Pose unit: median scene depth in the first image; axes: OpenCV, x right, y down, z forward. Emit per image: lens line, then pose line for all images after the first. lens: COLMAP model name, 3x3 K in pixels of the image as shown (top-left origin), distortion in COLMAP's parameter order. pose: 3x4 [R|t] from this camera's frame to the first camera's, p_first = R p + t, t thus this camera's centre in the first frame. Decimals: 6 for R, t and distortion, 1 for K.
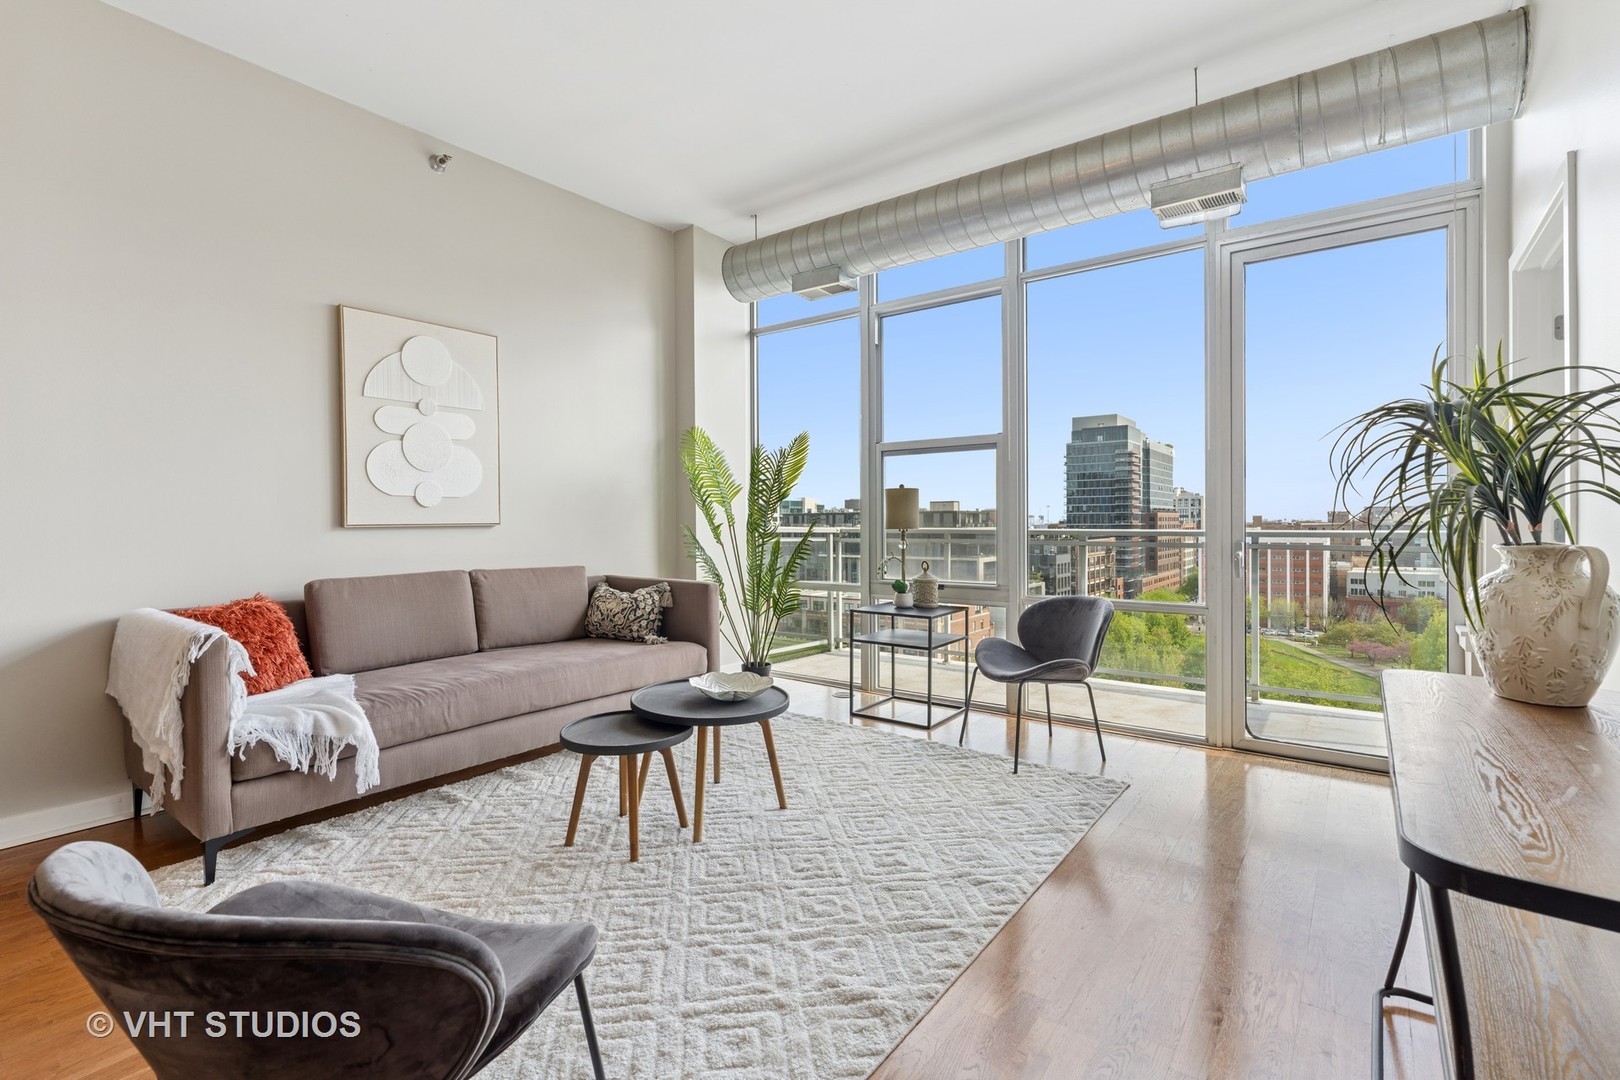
lens RADIAL K [[739.9, 0, 809.3], [0, 739.9, 525.9], [0, 0, 1]] dist [-0.004215, 0.000617]
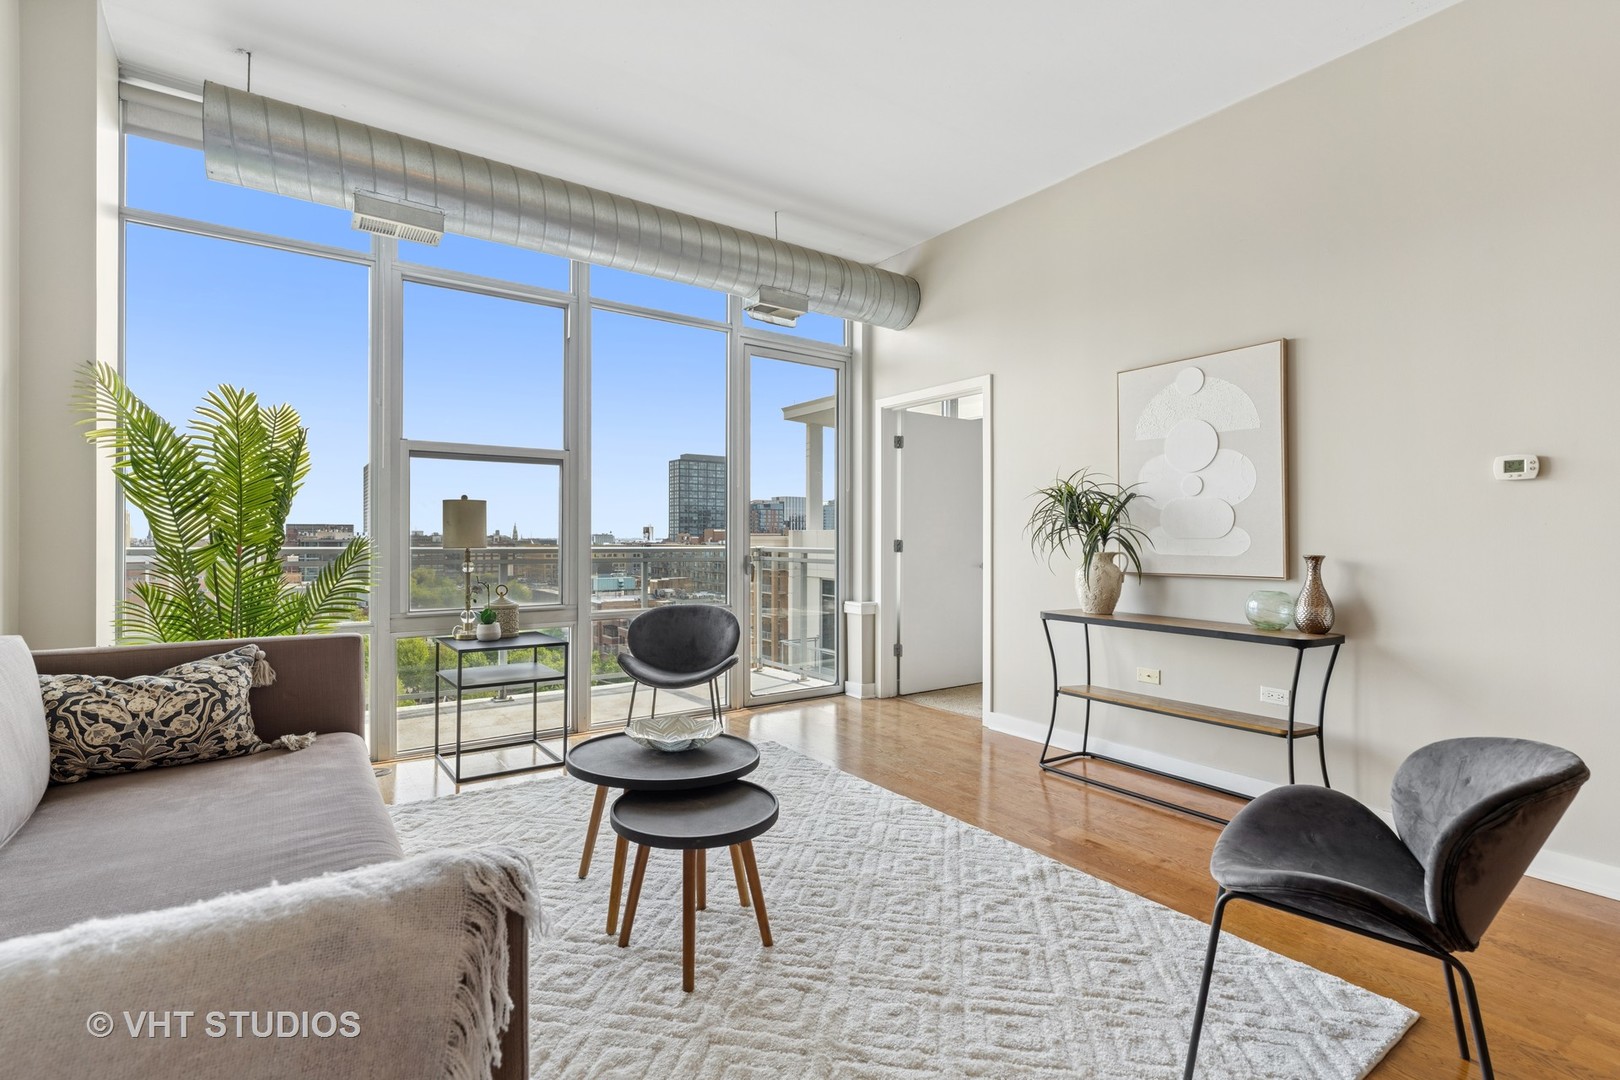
lens RADIAL K [[741.9, 0, 805.5], [0, 741.9, 536.2], [0, 0, 1]] dist [-0.003737, 0.000153]
pose [[0.307406, 0.007602, 0.951548, -0.582763], [0.000971, 0.999965, -0.008303, -0.002433], [-0.951578, 0.003477, 0.307388, 0.396440]]
